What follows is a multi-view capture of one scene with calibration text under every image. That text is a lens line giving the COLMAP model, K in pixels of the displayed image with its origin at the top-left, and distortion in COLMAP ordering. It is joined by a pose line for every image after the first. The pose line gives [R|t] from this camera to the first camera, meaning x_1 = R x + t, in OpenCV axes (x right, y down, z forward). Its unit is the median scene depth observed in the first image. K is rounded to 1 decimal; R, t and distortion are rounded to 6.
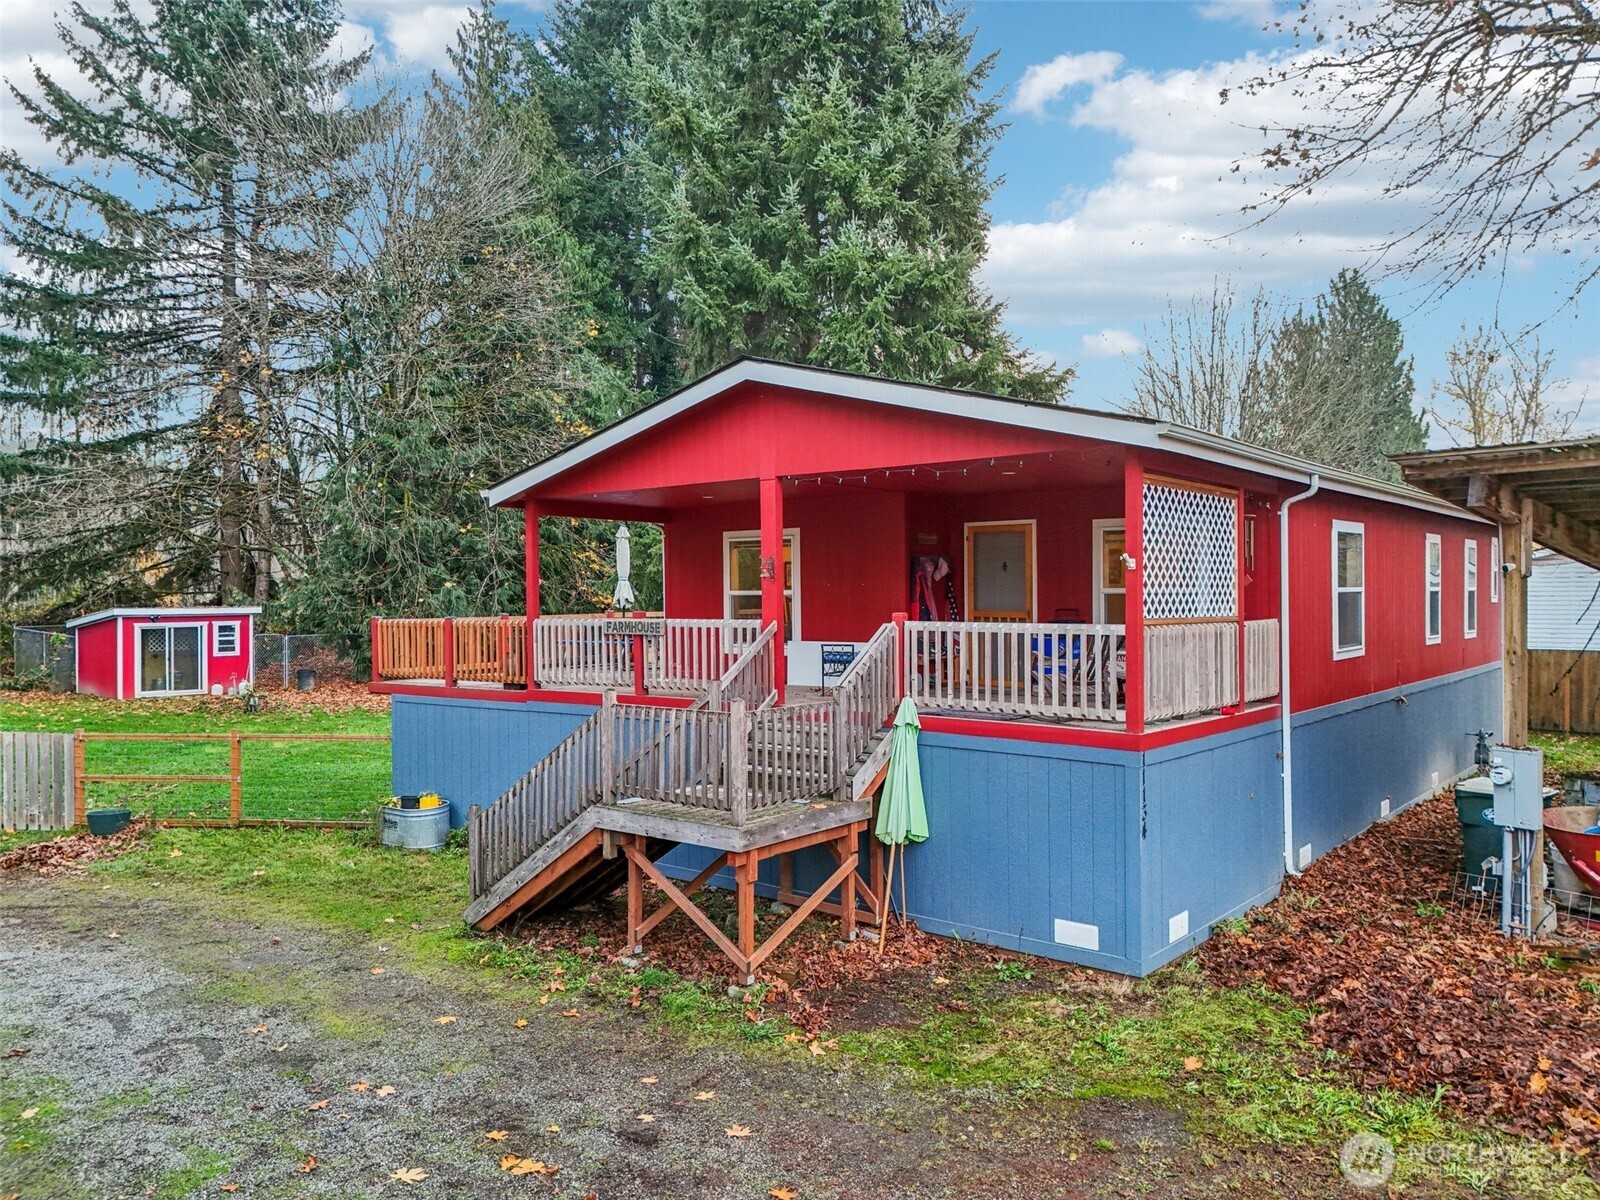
lens RADIAL K [[1151.1, 0, 800.6], [0, 1151.1, 604.3], [0, 0, 1]] dist [0.035618, -0.017451]
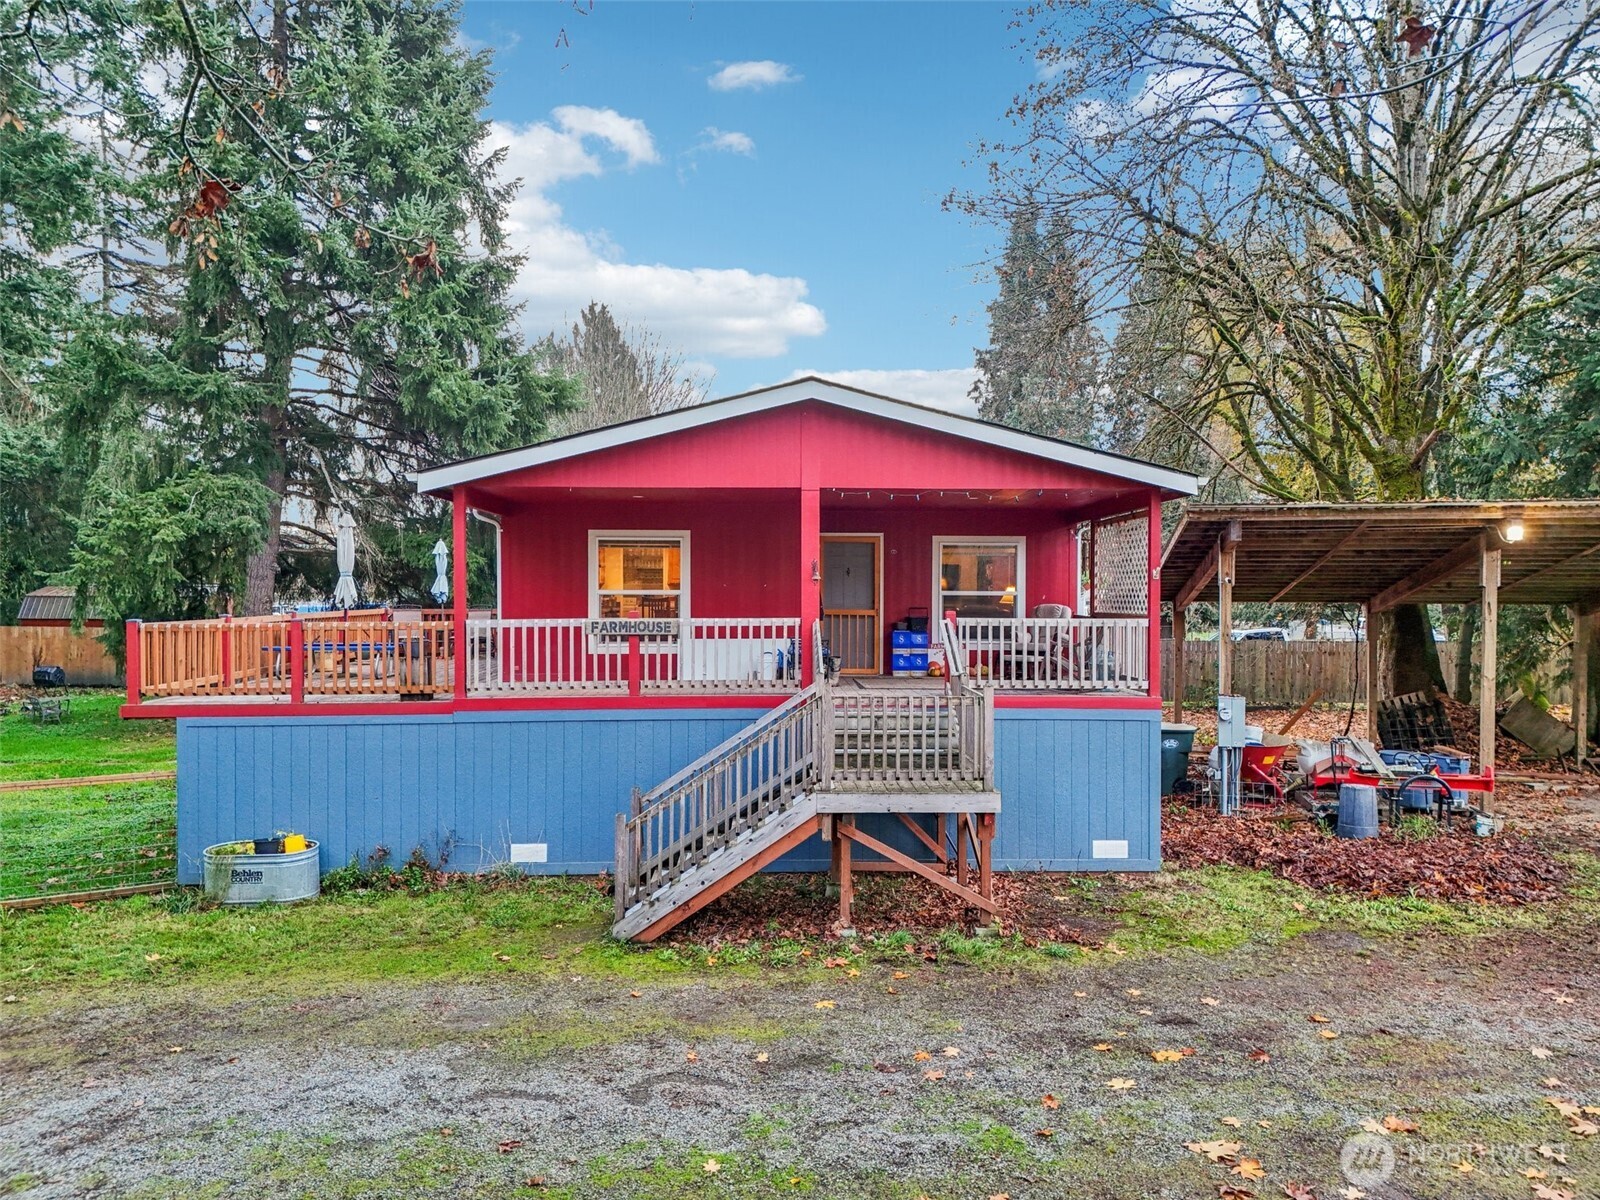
lens RADIAL K [[1151.1, 0, 809.2], [0, 1151.1, 593.3], [0, 0, 1]] dist [0.035618, -0.017451]
pose [[0.765592, 0.005011, 0.643307, -0.867328], [0.000587, 0.999964, -0.008488, -0.000516], [-0.643326, 0.006876, 0.765561, 0.190009]]
